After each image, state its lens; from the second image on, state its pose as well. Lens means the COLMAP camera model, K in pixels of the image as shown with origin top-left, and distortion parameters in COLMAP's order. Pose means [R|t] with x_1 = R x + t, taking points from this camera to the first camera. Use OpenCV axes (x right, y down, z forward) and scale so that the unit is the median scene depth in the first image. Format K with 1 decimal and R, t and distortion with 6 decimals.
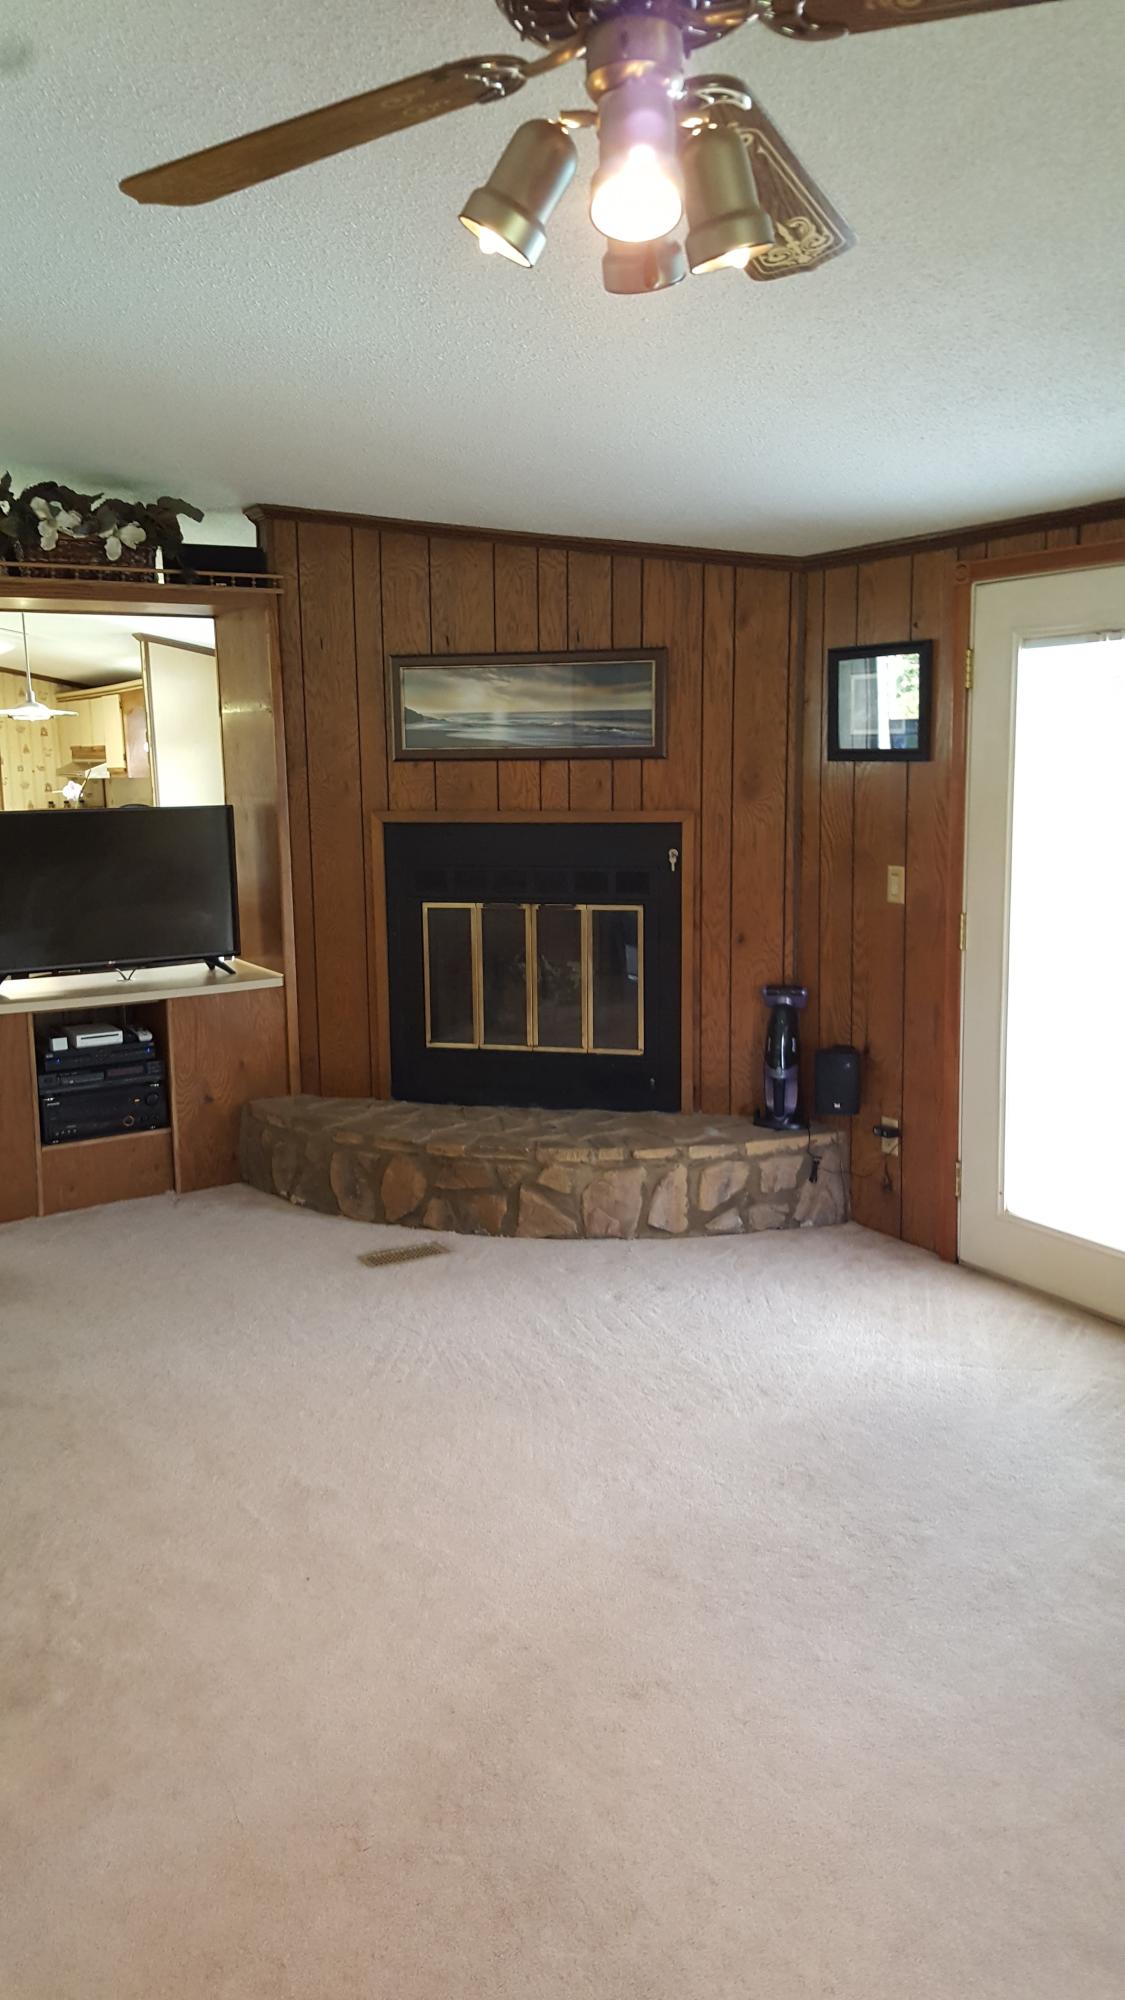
lens RADIAL K [[1514.9, 0, 562.5], [0, 1514.9, 1000.0], [0, 0, 1]] dist [0.150886, -0.381079]
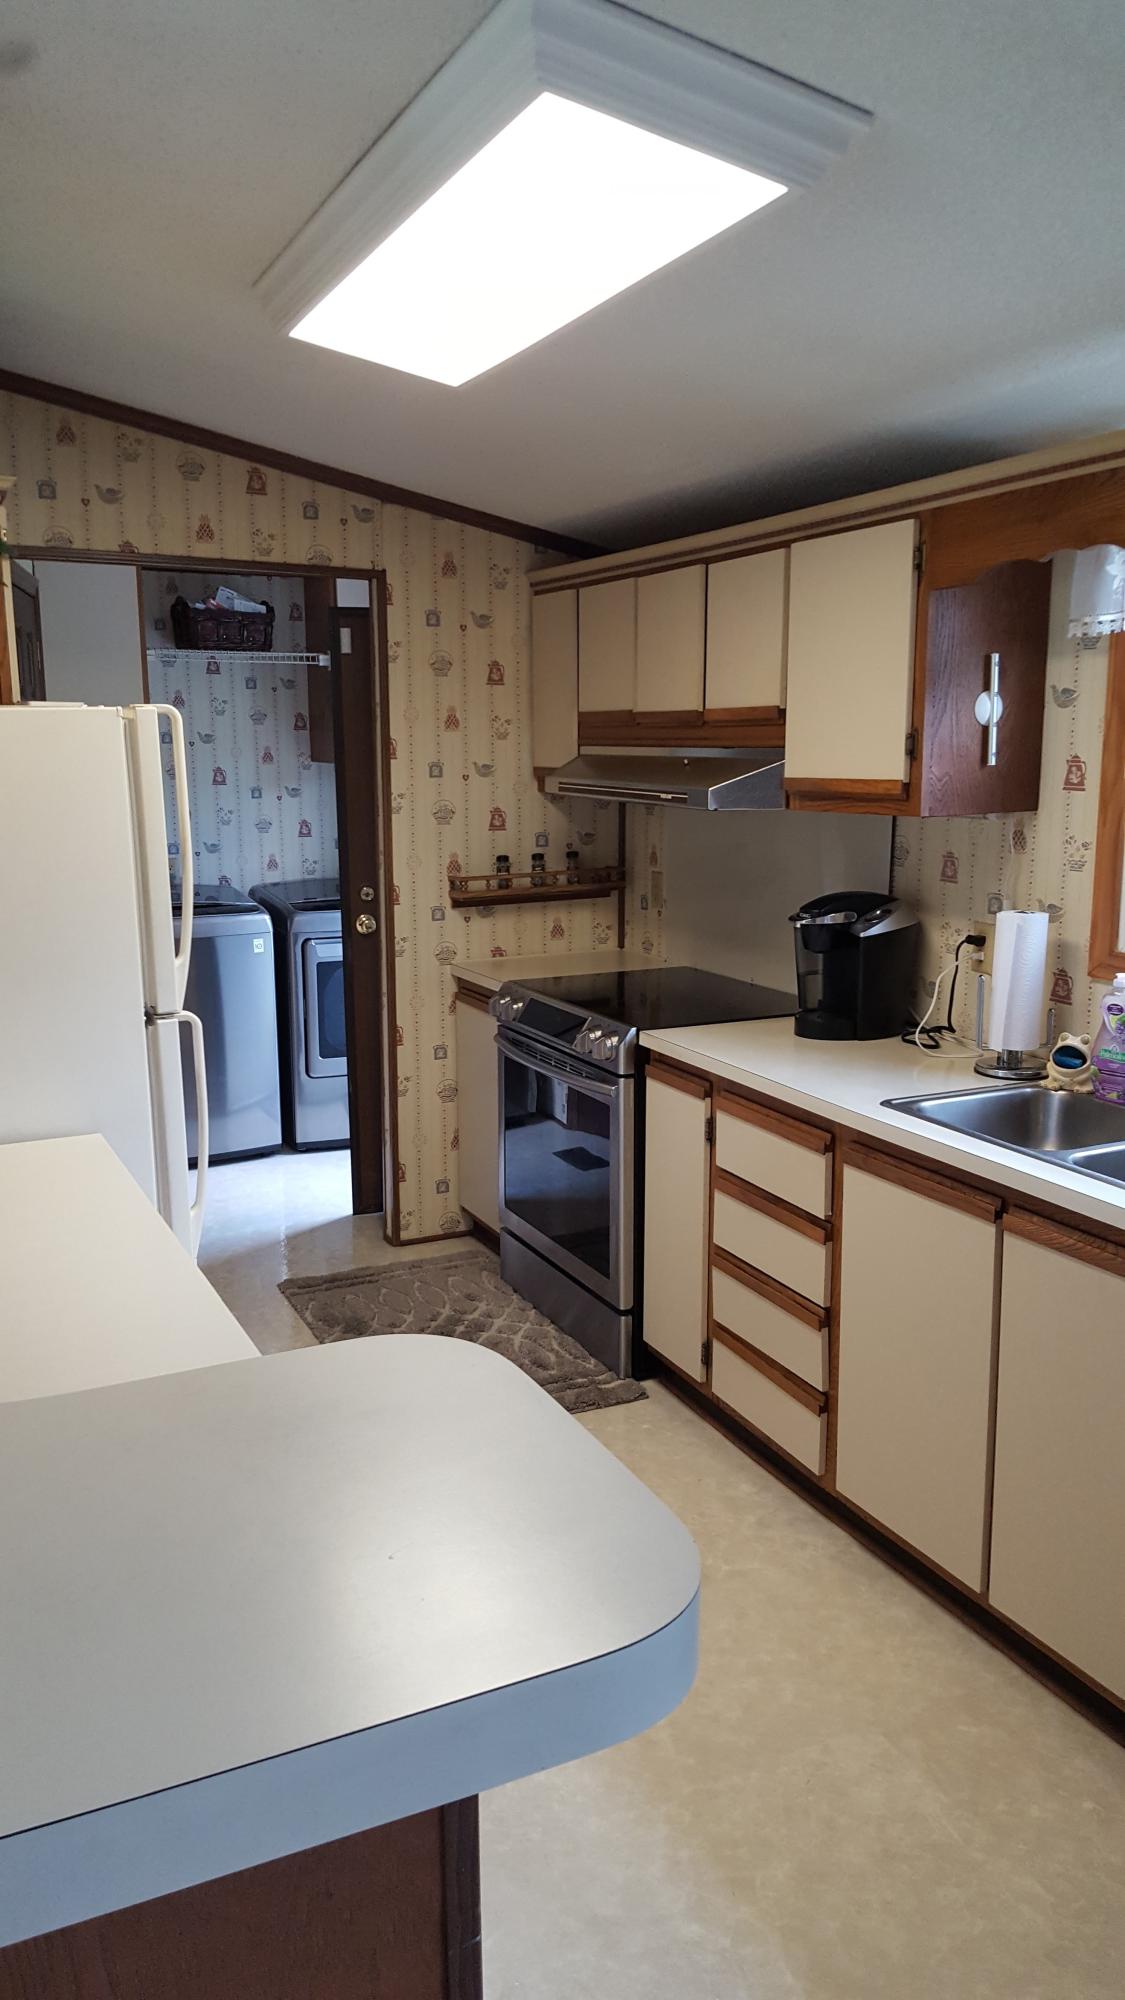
lens RADIAL K [[1459.8, 0, 530.9], [0, 1459.8, 970.9], [0, 0, 1]] dist [0.108376, -0.180946]
pose [[0.995037, 0.026462, -0.095928, -0.294006], [-0.026272, 0.999650, 0.003243, -0.103197], [0.095980, -0.000706, 0.995383, 0.645157]]
